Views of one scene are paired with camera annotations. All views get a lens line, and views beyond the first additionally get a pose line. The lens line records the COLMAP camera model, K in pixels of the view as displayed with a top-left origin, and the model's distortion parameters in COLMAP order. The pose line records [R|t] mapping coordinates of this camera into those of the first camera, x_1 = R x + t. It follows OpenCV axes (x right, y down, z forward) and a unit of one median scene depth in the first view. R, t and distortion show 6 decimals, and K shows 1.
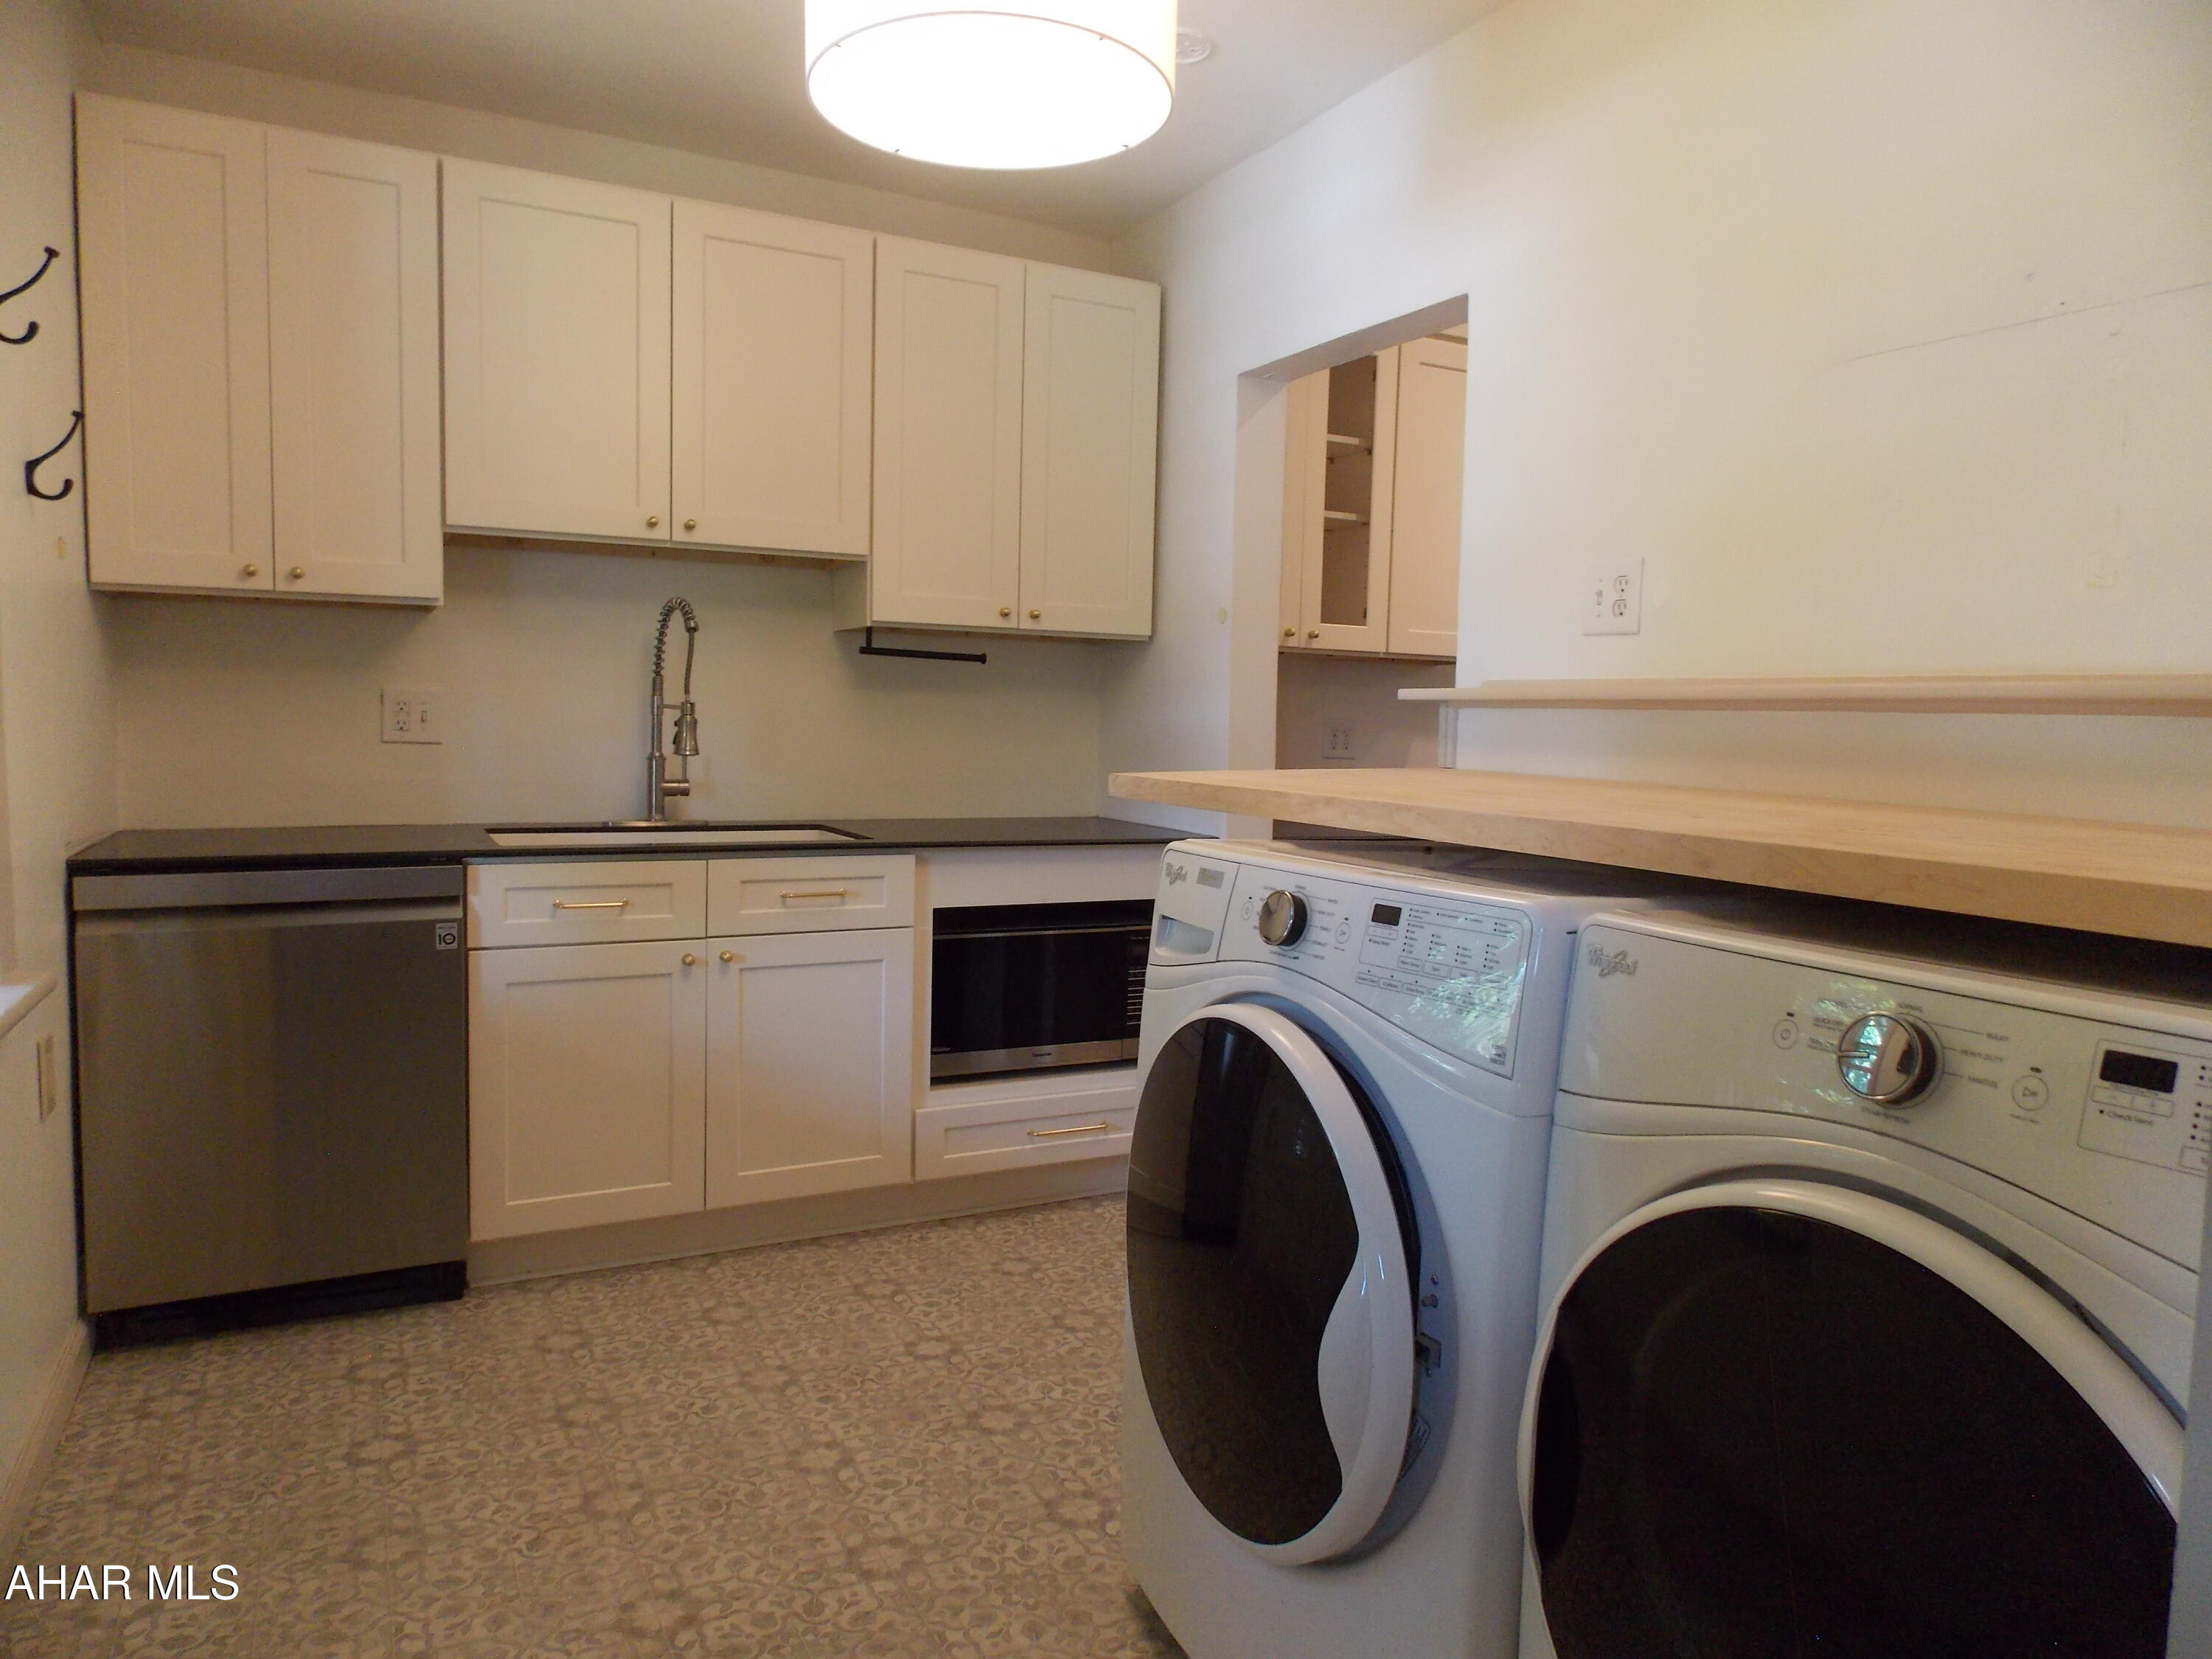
lens RADIAL K [[1450.3, 0, 1115.8], [0, 1450.3, 811.8], [0, 0, 1]] dist [-0.000266, -0.003275]
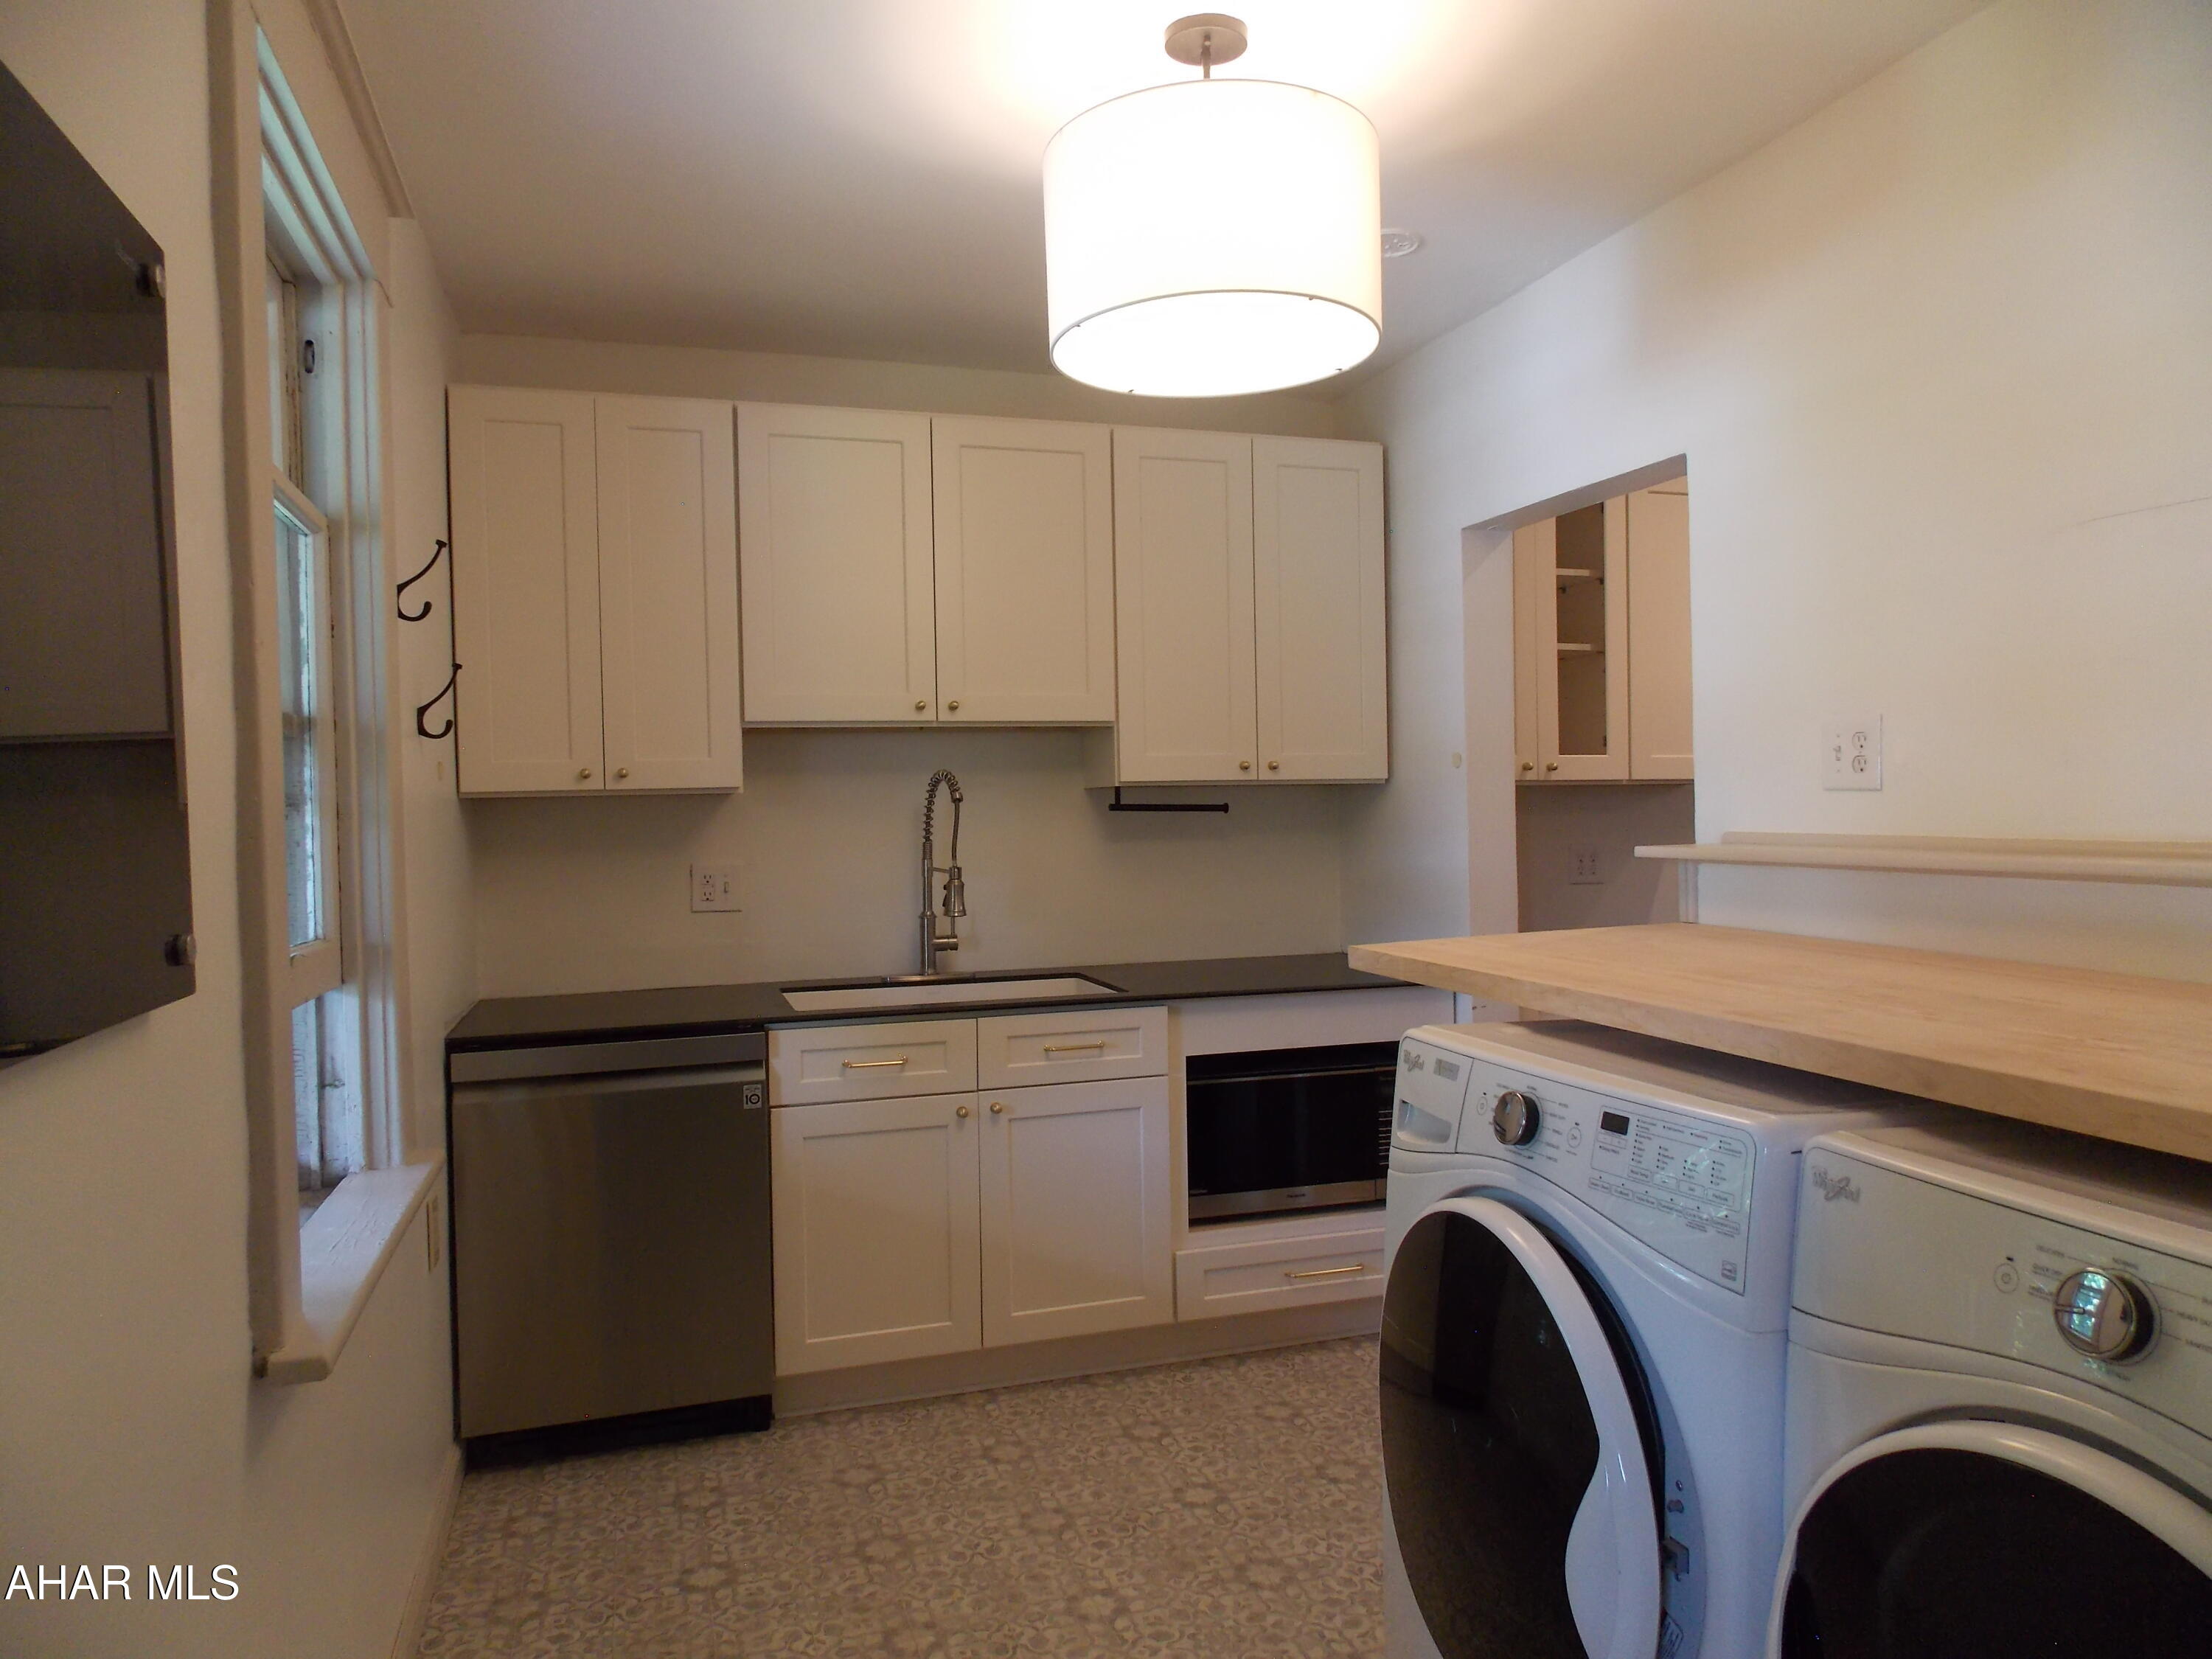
lens RADIAL K [[1450.3, 0, 1115.8], [0, 1450.3, 811.8], [0, 0, 1]] dist [-0.000266, -0.003275]
pose [[0.985006, -0.040122, -0.167792, 0.007796], [0.029611, 0.997466, -0.064682, -0.048964], [0.169962, 0.058744, 0.983698, -0.055550]]
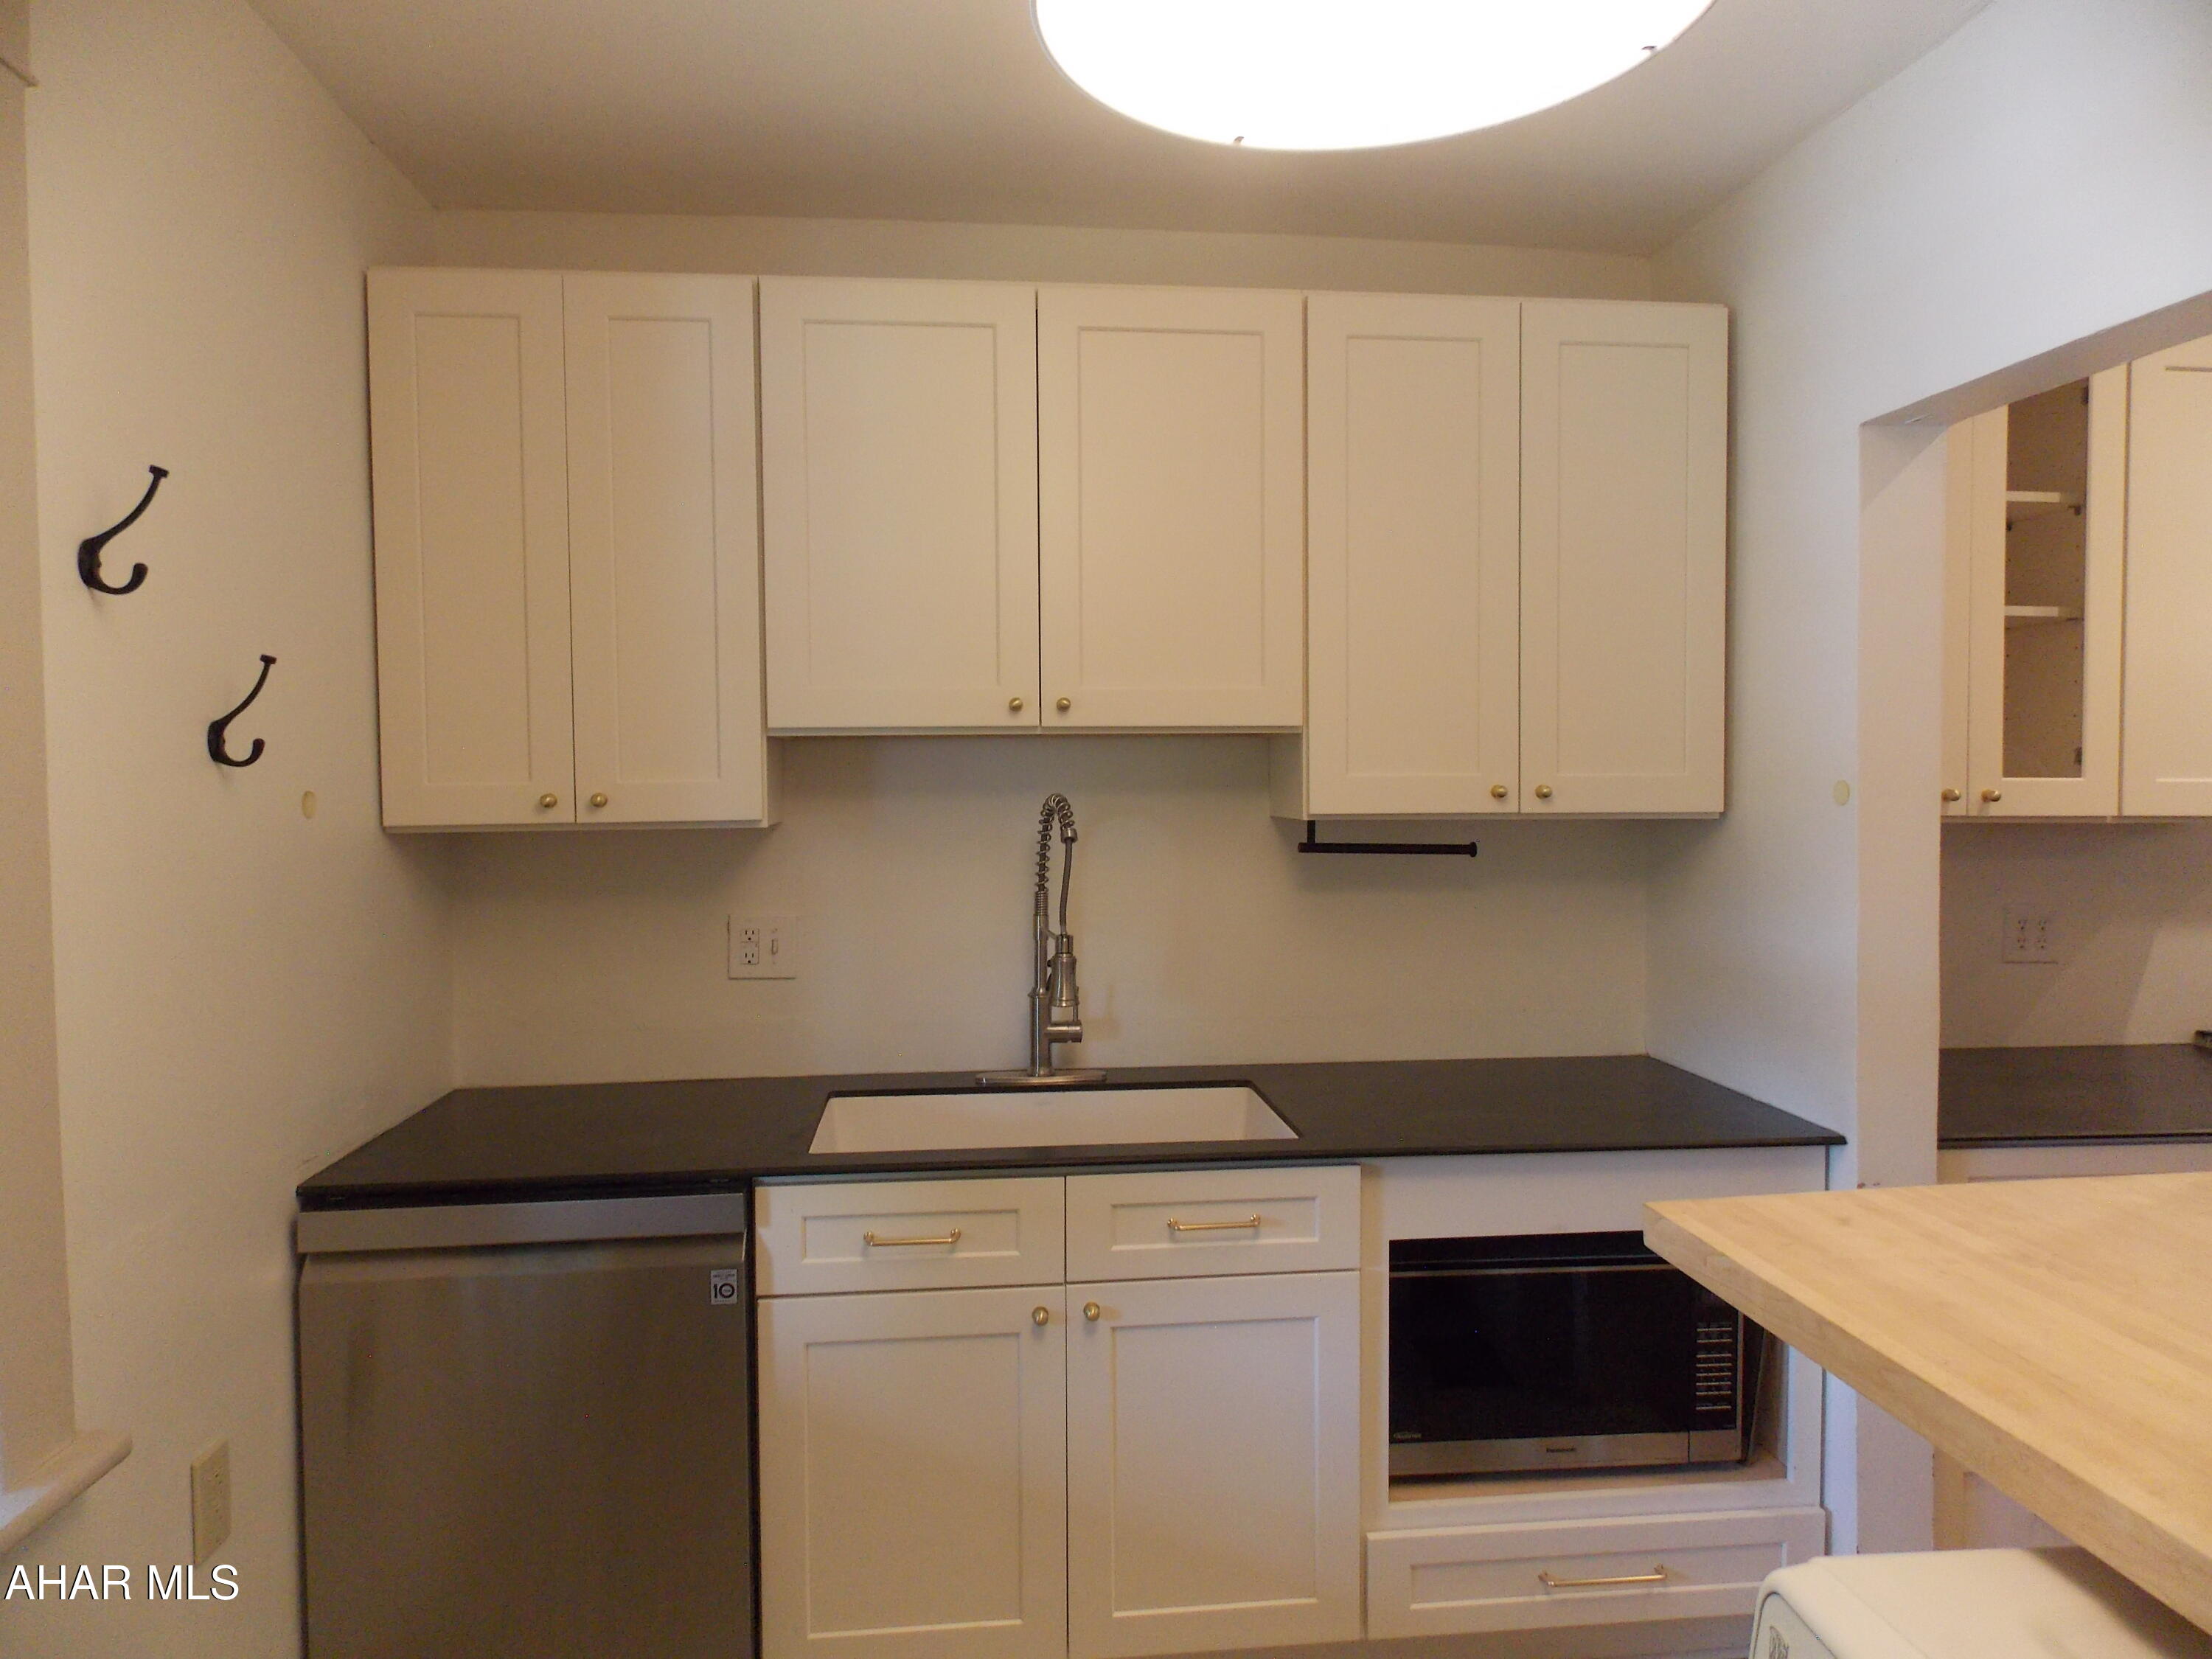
lens RADIAL K [[1458.6, 0, 1110.4], [0, 1458.6, 813.7], [0, 0, 1]] dist [-0.001524, 0.001242]
pose [[0.930313, -0.017589, -0.366344, 0.009562], [0.001993, 0.999077, -0.042908, -0.120911], [0.366760, 0.039187, 0.929490, 0.335366]]
